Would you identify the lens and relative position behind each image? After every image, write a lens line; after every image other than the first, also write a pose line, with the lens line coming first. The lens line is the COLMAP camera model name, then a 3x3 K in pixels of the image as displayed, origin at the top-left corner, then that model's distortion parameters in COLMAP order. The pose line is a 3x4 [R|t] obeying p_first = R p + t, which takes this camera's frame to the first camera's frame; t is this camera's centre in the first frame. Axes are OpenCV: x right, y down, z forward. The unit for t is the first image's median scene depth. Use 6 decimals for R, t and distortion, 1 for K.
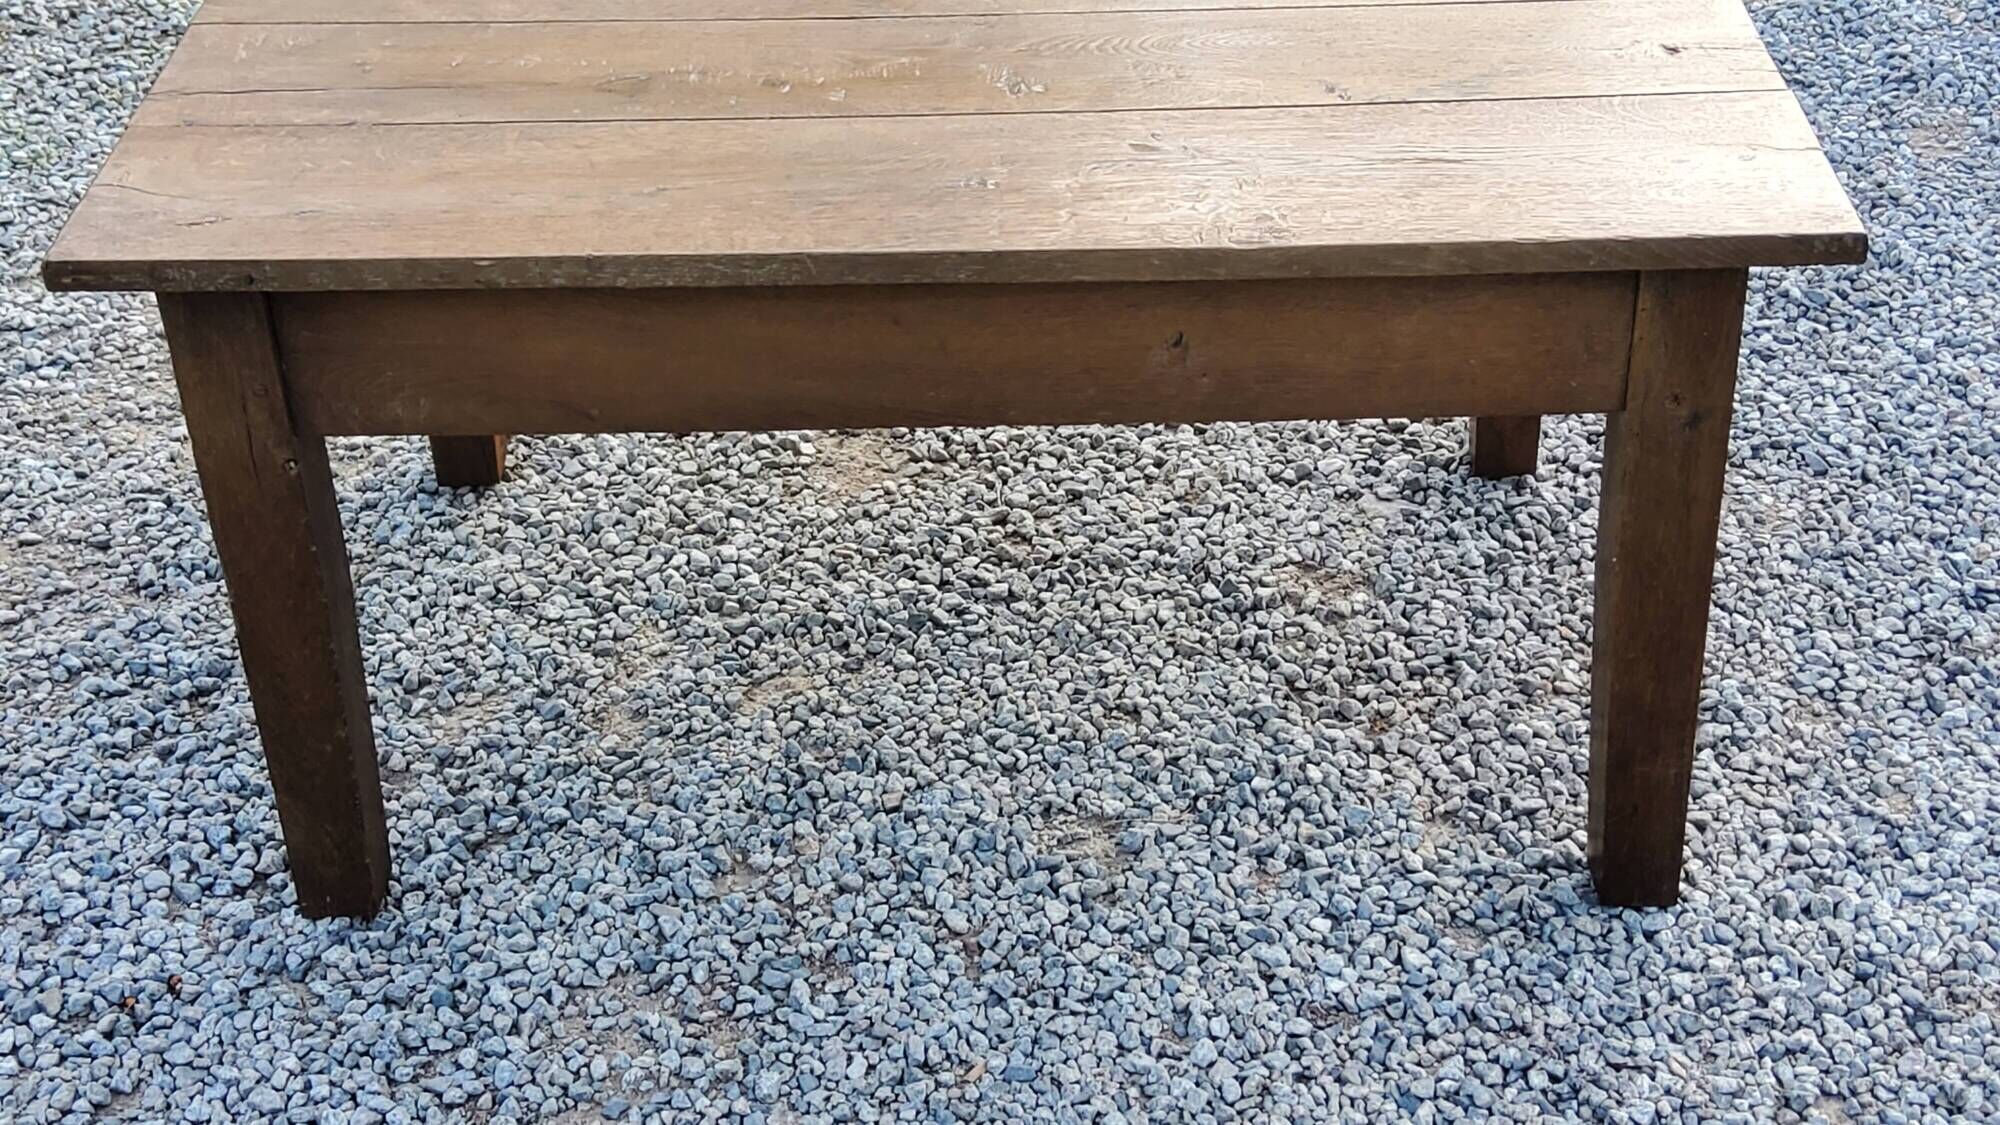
lens RADIAL K [[3188.0, 0, 988.0], [0, 3188.0, 577.7], [0, 0, 1]] dist [0.175065, 0.000000]
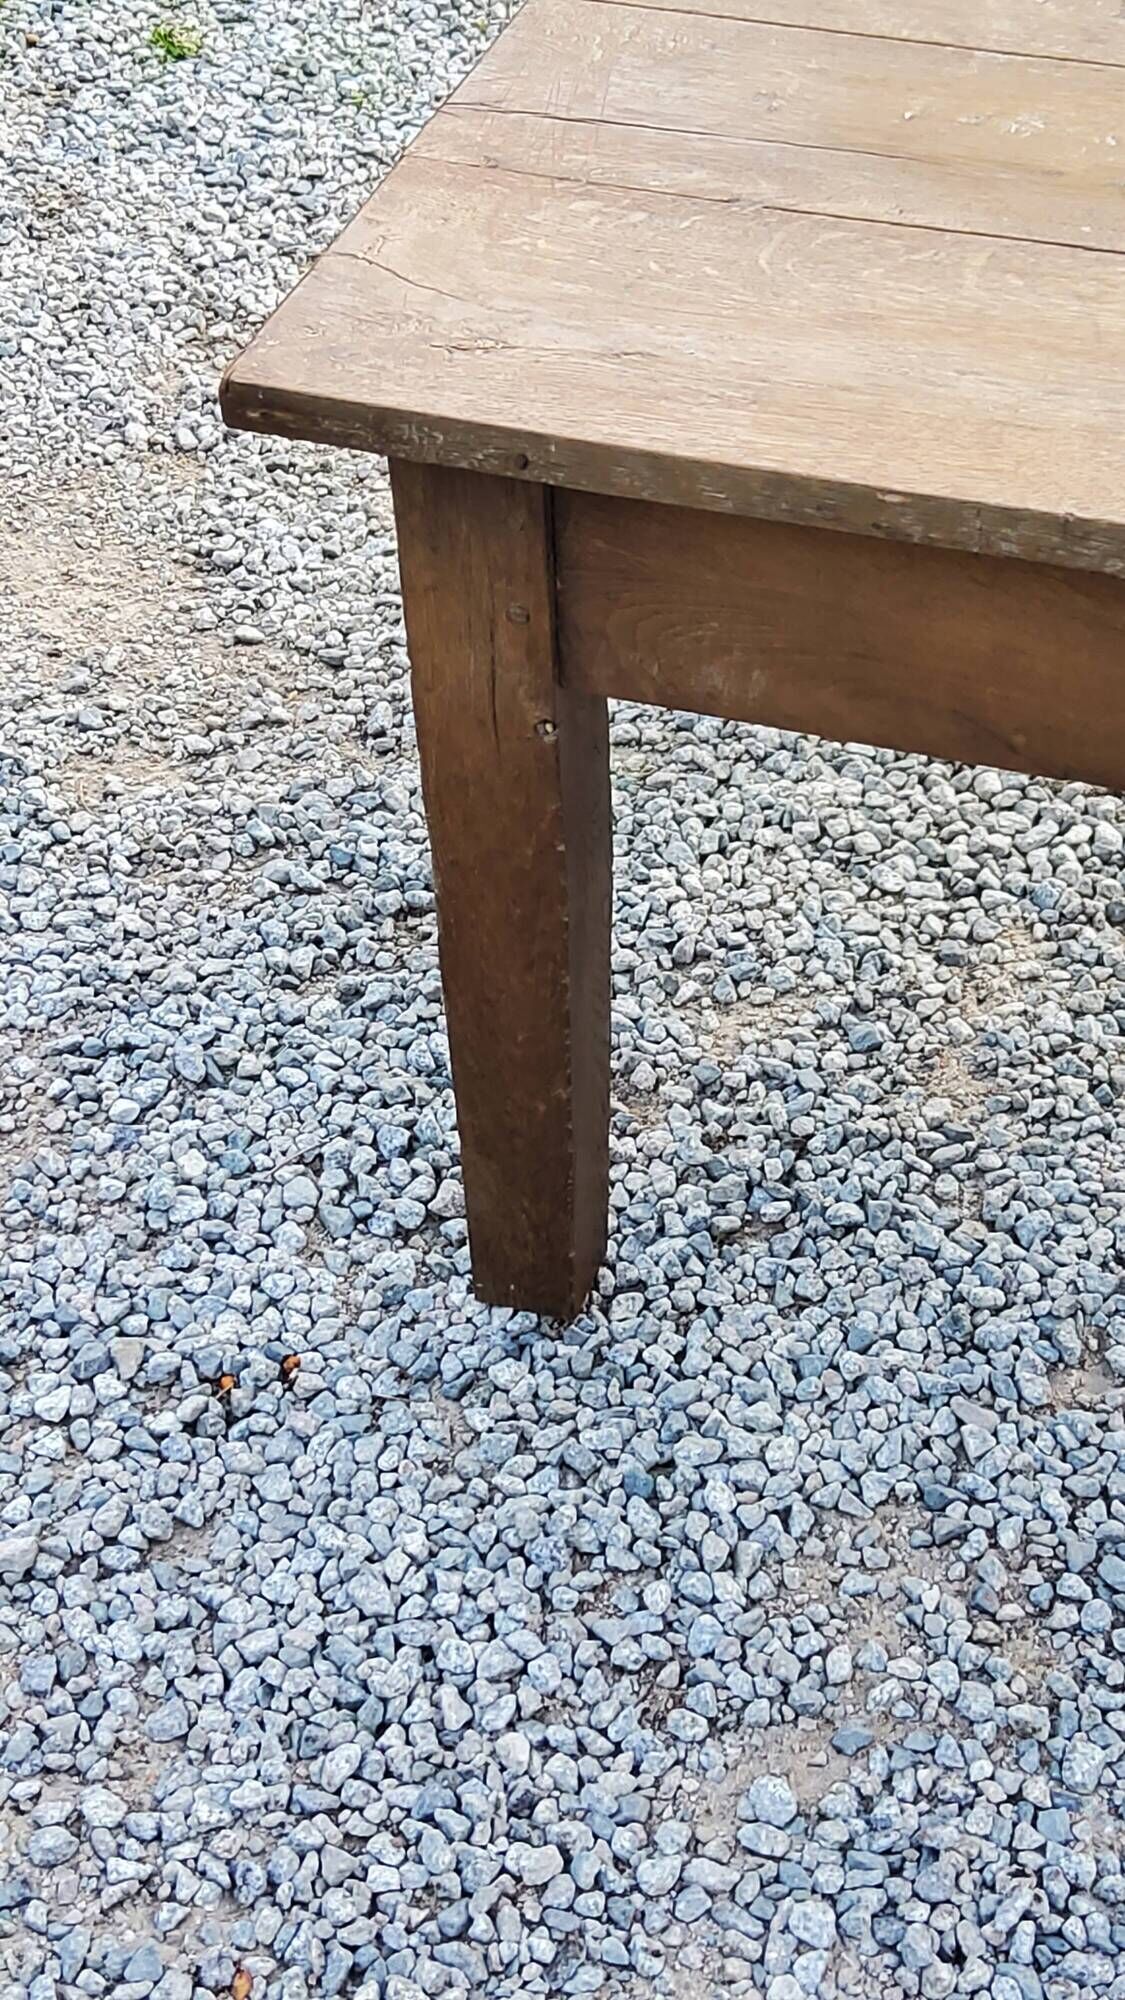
lens RADIAL K [[3188.0, 0, 604.2], [0, 3188.0, 1011.0], [0, 0, 1]] dist [0.175065, 0.000000]
pose [[0.960444, 0.201180, -0.192544, -0.062428], [-0.169651, 0.971023, 0.168323, -0.081808], [0.220828, -0.129000, 0.966744, 0.332681]]
